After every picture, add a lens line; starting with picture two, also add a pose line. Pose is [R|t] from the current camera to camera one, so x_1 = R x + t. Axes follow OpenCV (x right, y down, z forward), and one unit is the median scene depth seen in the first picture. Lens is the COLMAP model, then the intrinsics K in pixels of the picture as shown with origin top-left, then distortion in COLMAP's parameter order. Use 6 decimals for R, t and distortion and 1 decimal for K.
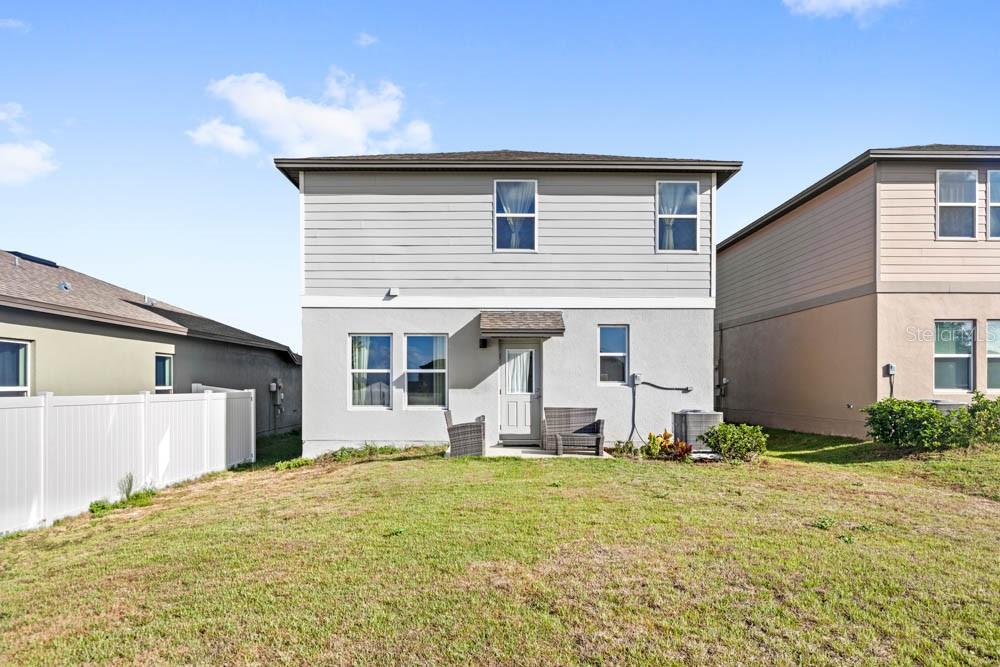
lens RADIAL K [[638.7, 0, 500.3], [0, 638.7, 388.6], [0, 0, 1]] dist [-0.003584, 0.000220]
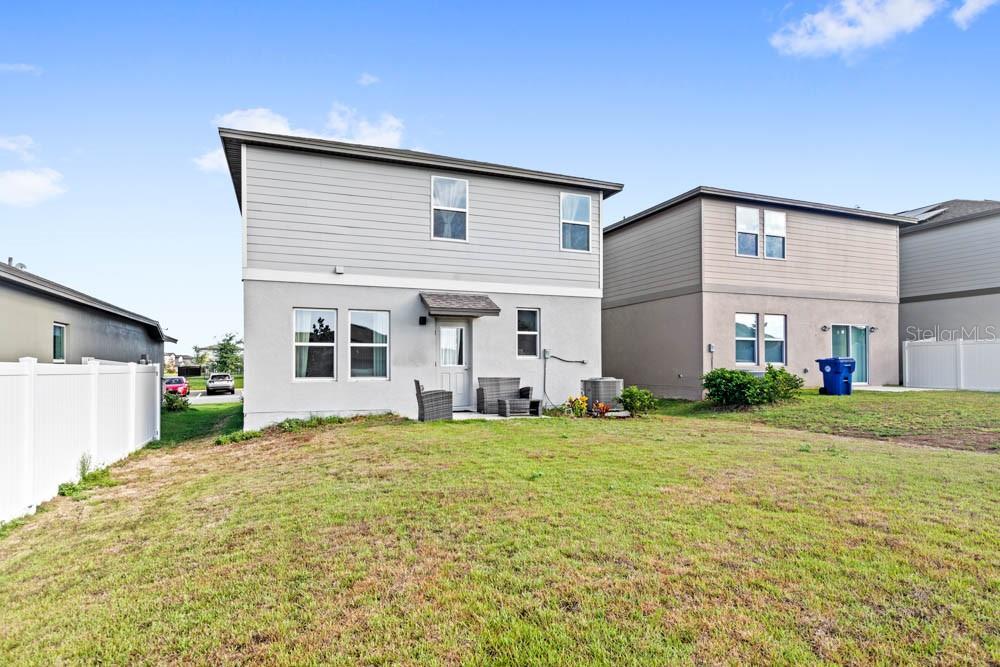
lens RADIAL K [[563.5, 0, 501.4], [0, 563.5, 361.9], [0, 0, 1]] dist [-0.002111, -0.000450]
pose [[0.933478, 0.000814, 0.358633, -0.248290], [0.004863, 0.999877, -0.014927, 0.016239], [-0.358601, 0.015678, 0.933359, 0.036484]]
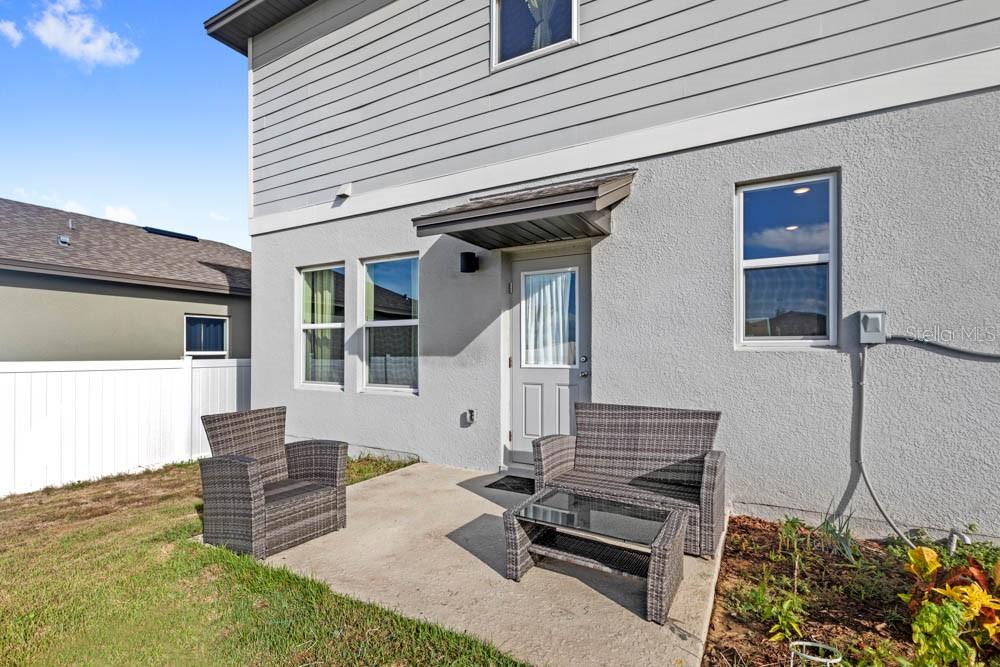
lens RADIAL K [[463.0, 0, 499.4], [0, 463.0, 350.4], [0, 0, 1]] dist [-0.000694, -0.000072]
pose [[0.865010, -0.001403, -0.501753, 0.168822], [-0.001939, 0.999979, -0.006139, -0.001663], [0.501751, 0.006284, 0.864989, 0.699218]]
